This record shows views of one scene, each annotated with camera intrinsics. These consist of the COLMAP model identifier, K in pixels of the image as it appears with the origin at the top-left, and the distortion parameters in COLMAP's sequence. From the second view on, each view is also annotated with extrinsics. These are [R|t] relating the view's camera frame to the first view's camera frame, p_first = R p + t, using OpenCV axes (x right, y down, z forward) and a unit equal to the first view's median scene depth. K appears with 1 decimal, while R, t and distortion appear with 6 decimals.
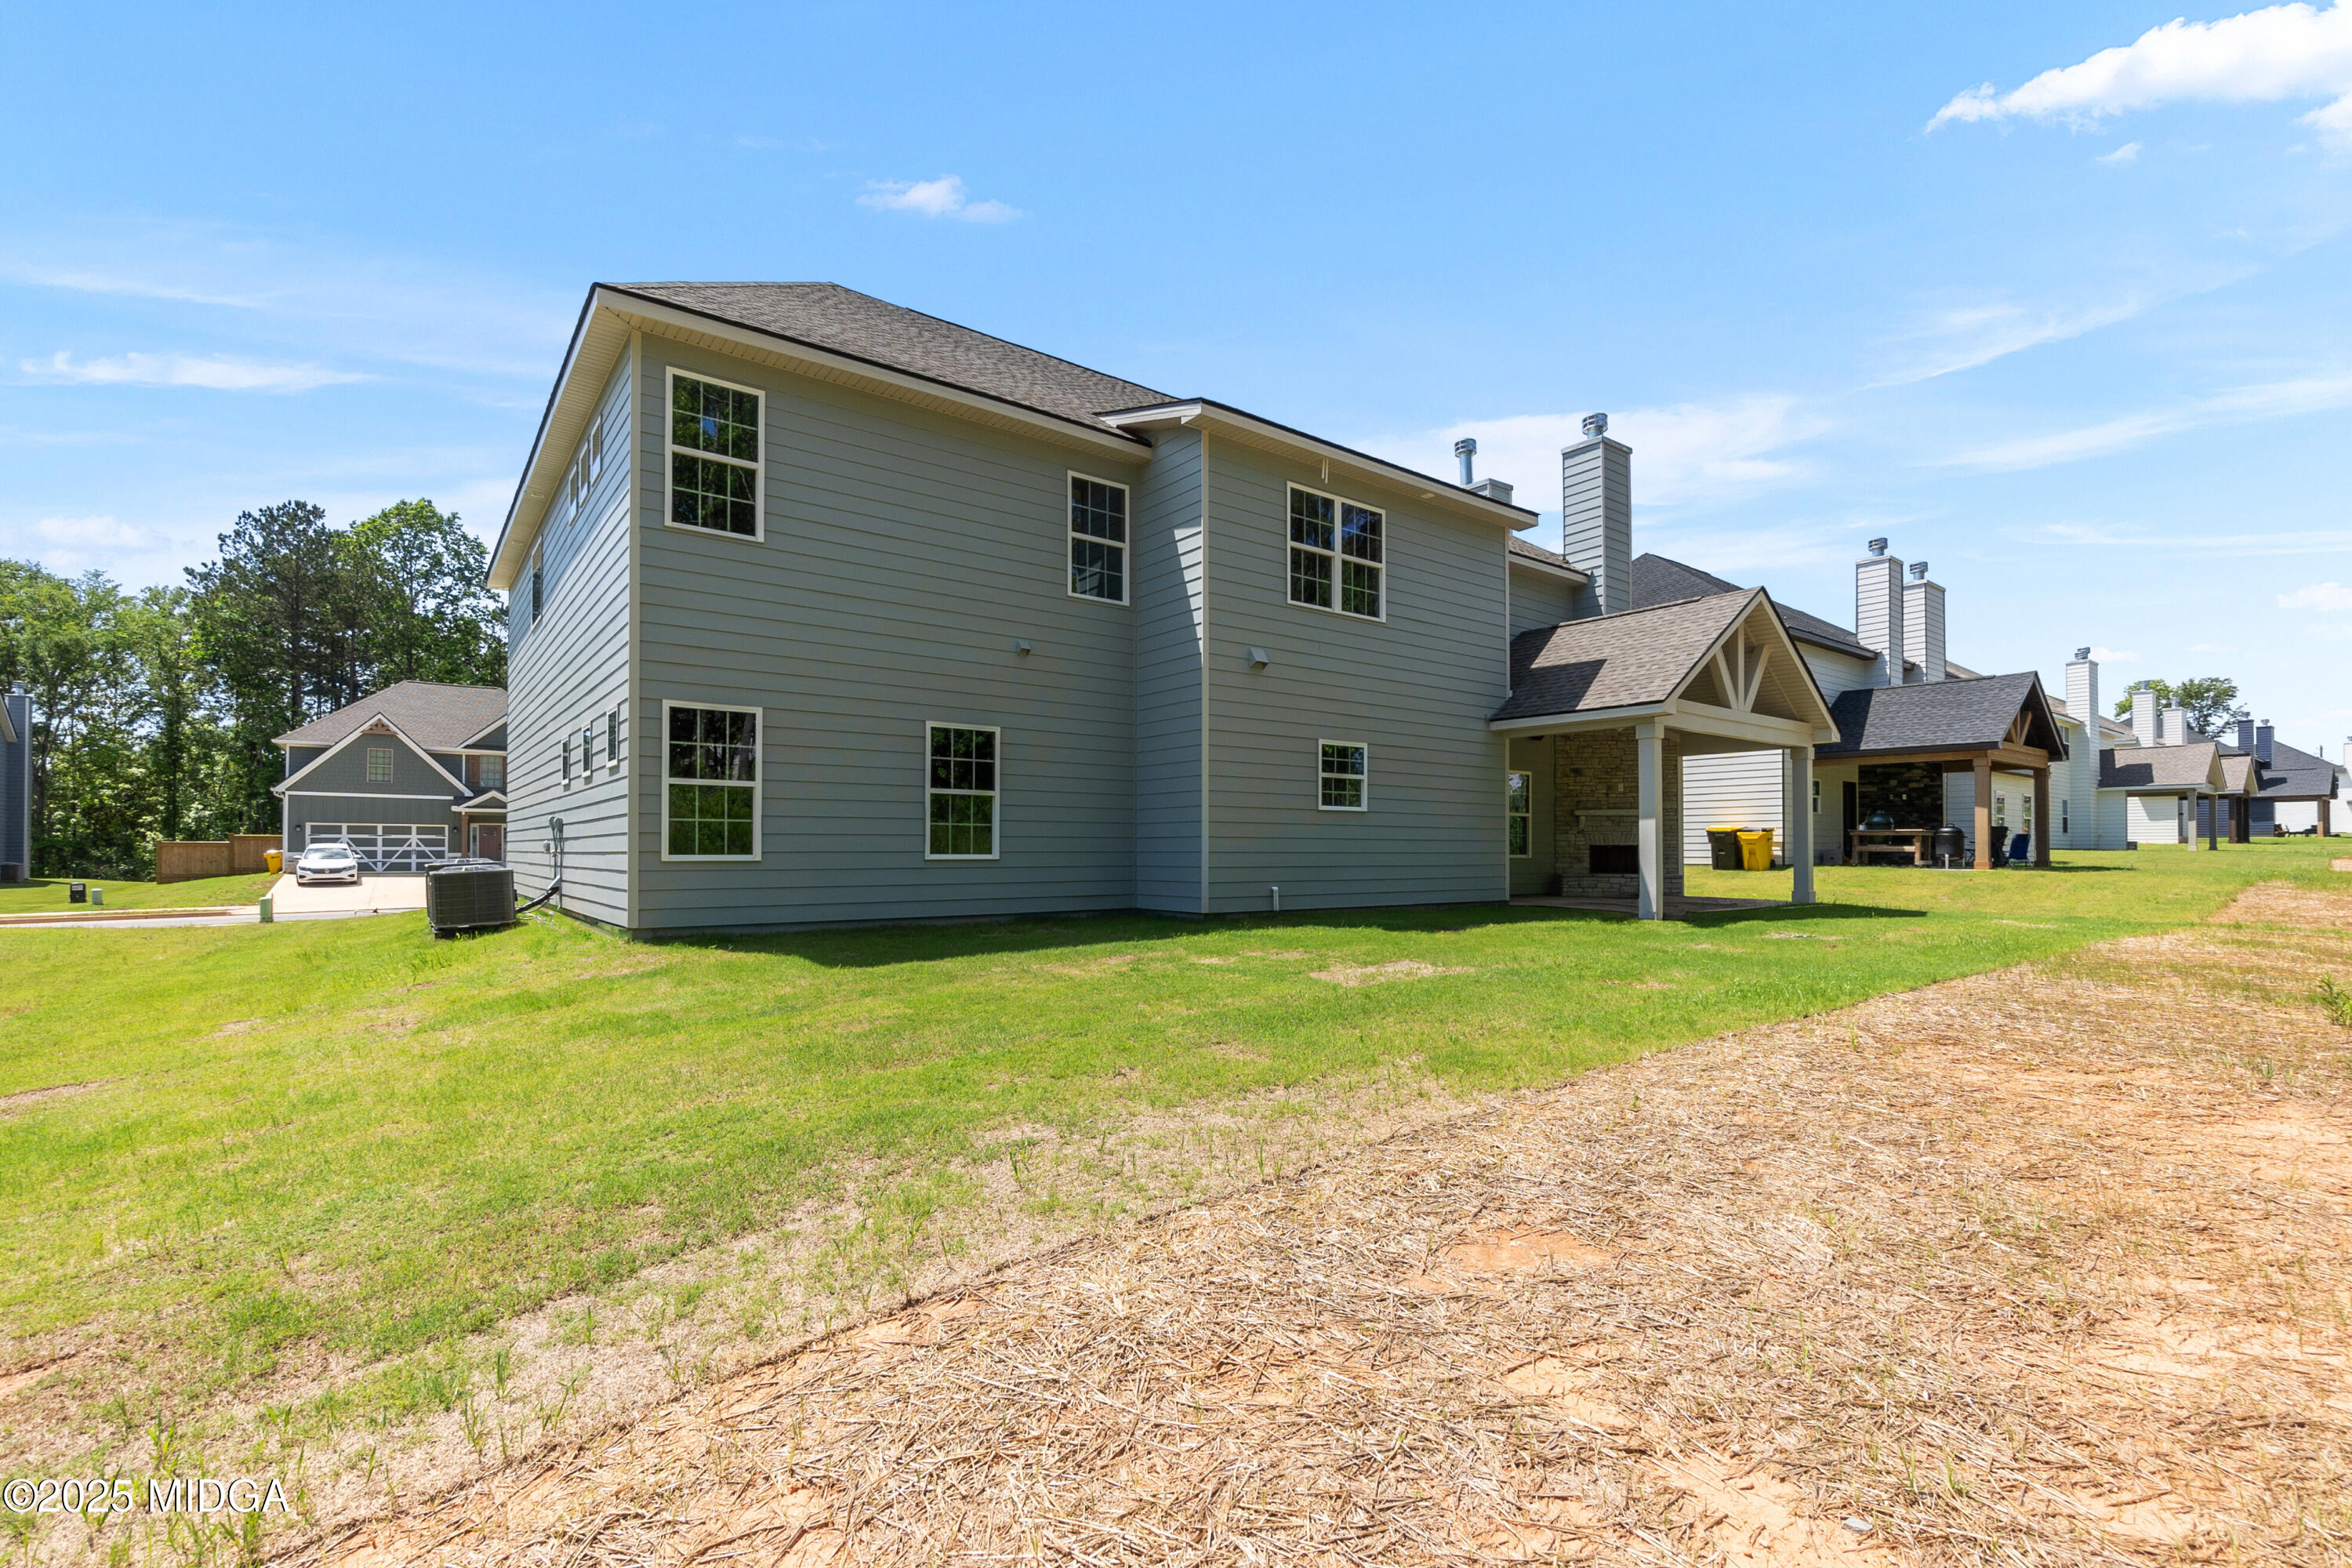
lens RADIAL K [[1019.3, 0, 1165.9], [0, 1019.3, 850.2], [0, 0, 1]] dist [-0.002740, 0.000175]
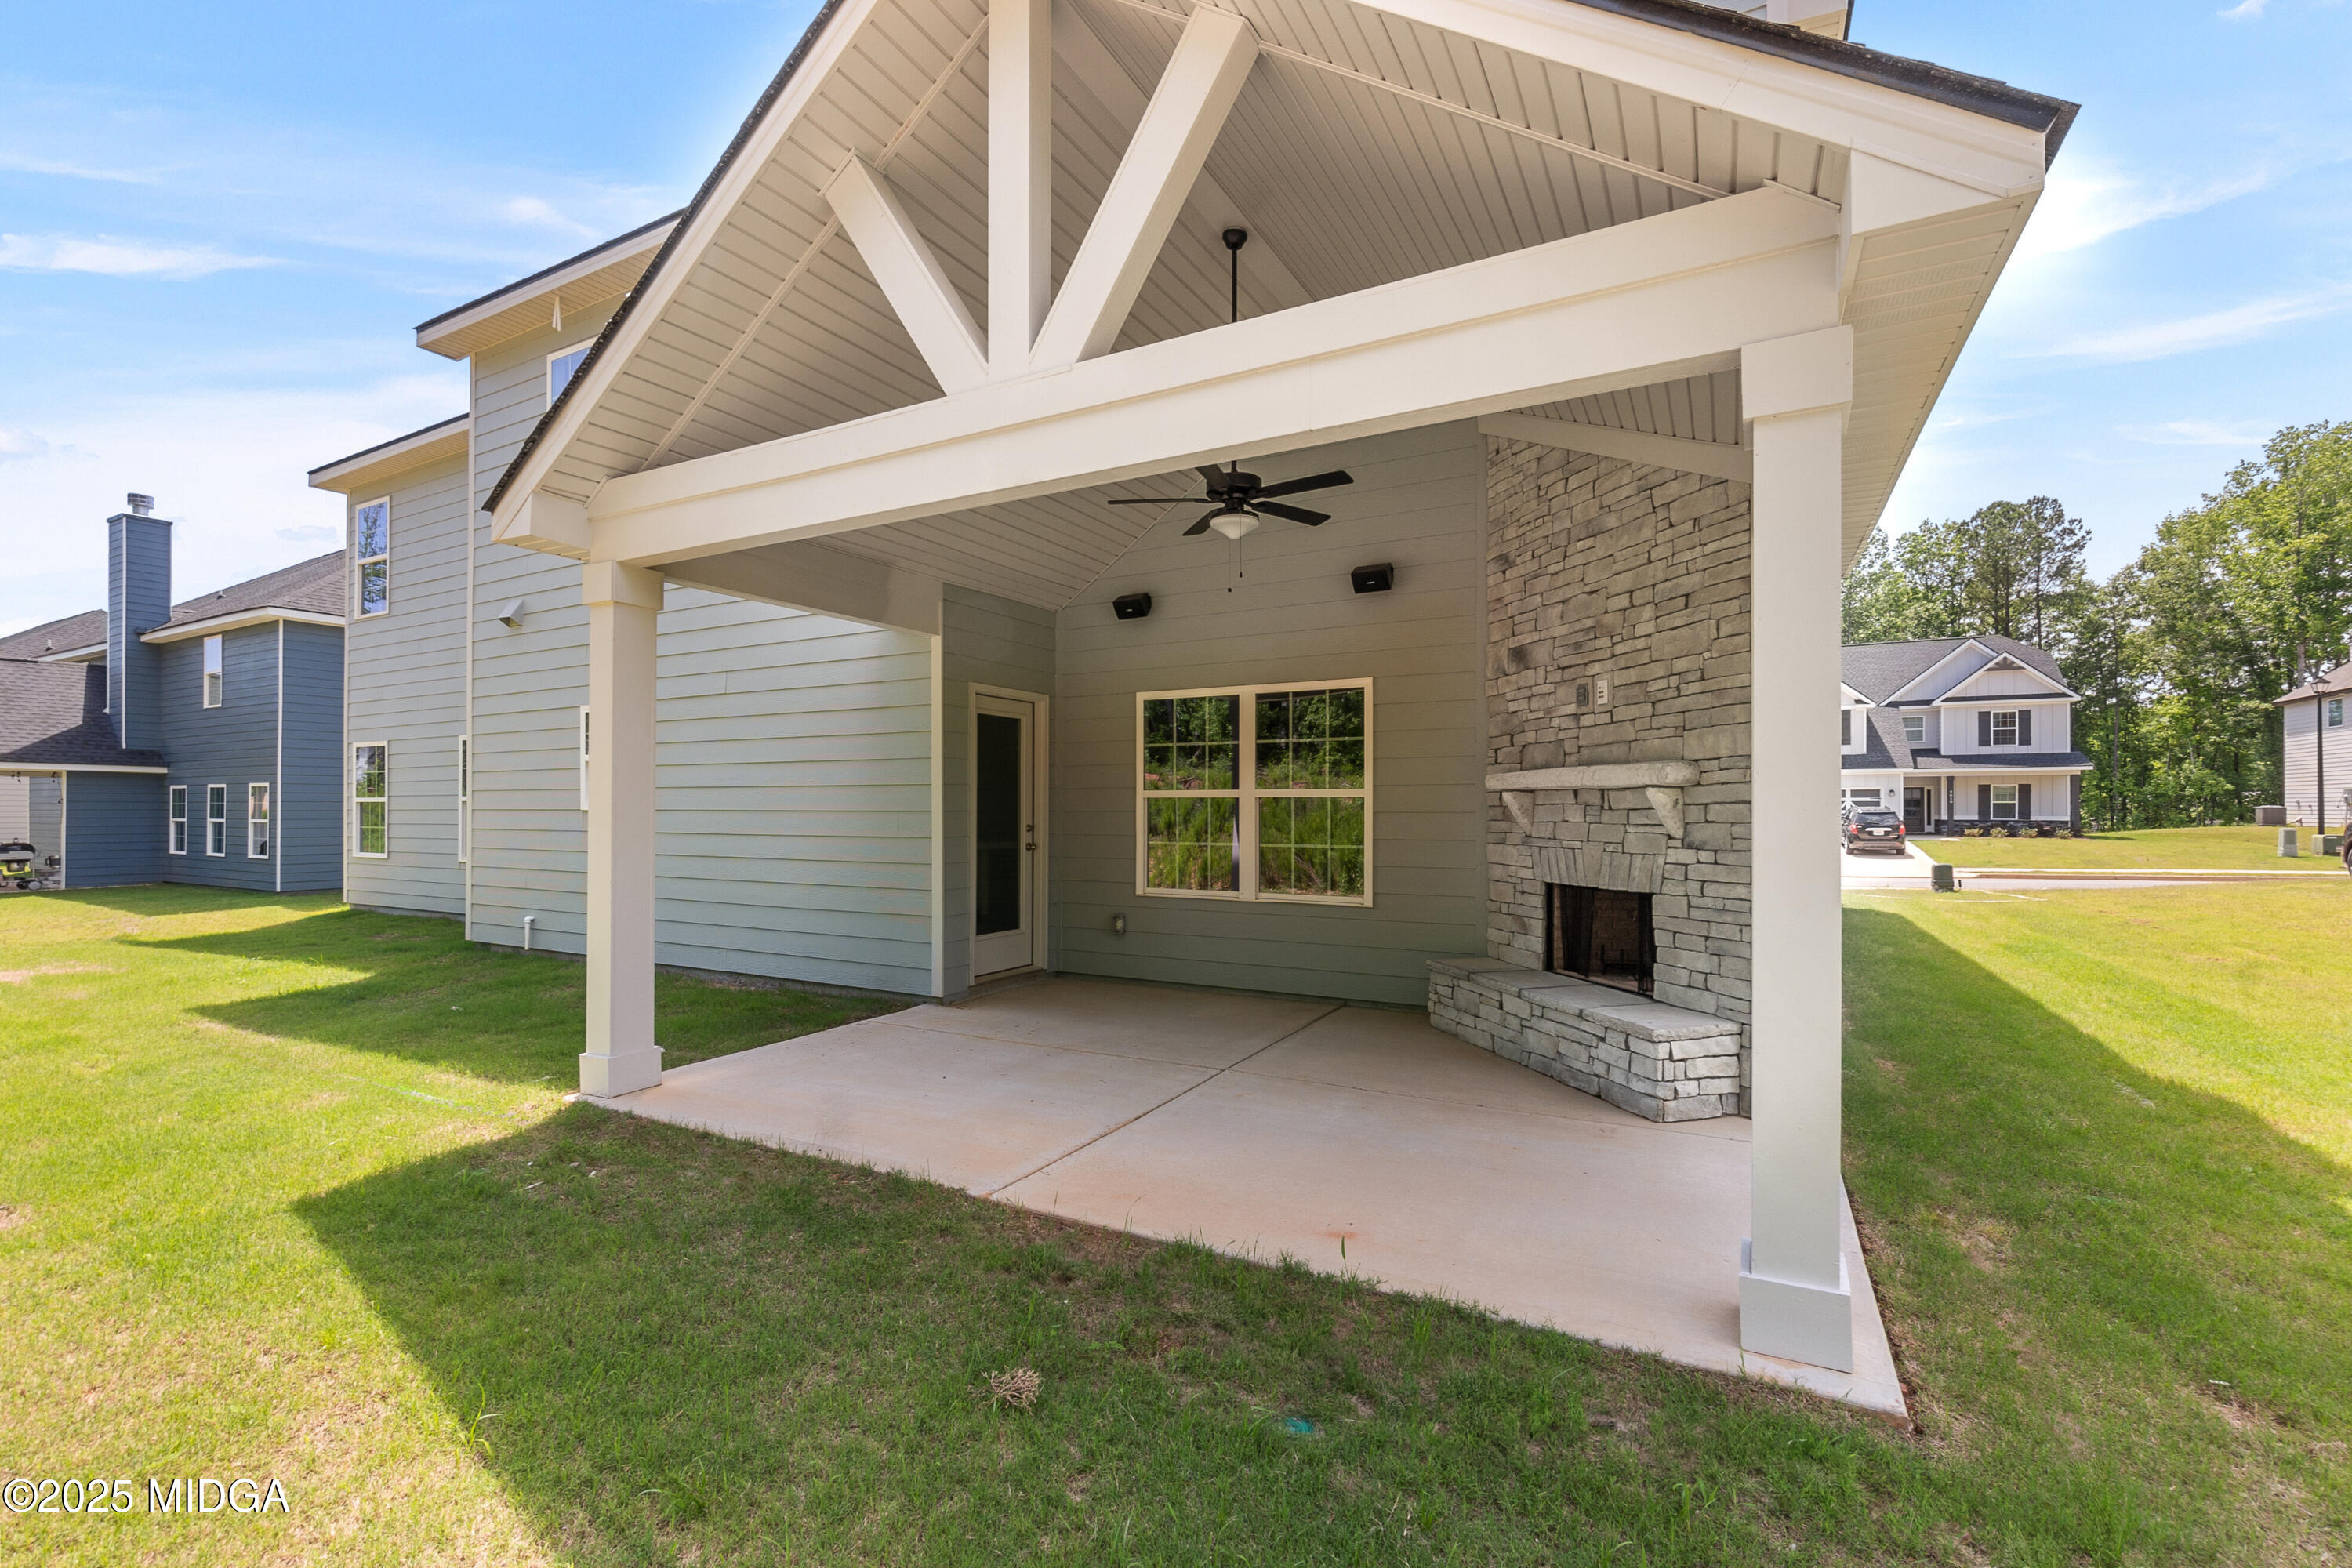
lens RADIAL K [[1019.3, 0, 1182.1], [0, 1019.3, 805.3], [0, 0, 1]] dist [-0.002740, 0.000175]
pose [[0.413602, -0.003017, -0.910453, 0.911498], [0.002163, 0.999995, -0.002331, -0.039349], [0.910455, -0.001005, 0.413606, 1.057955]]
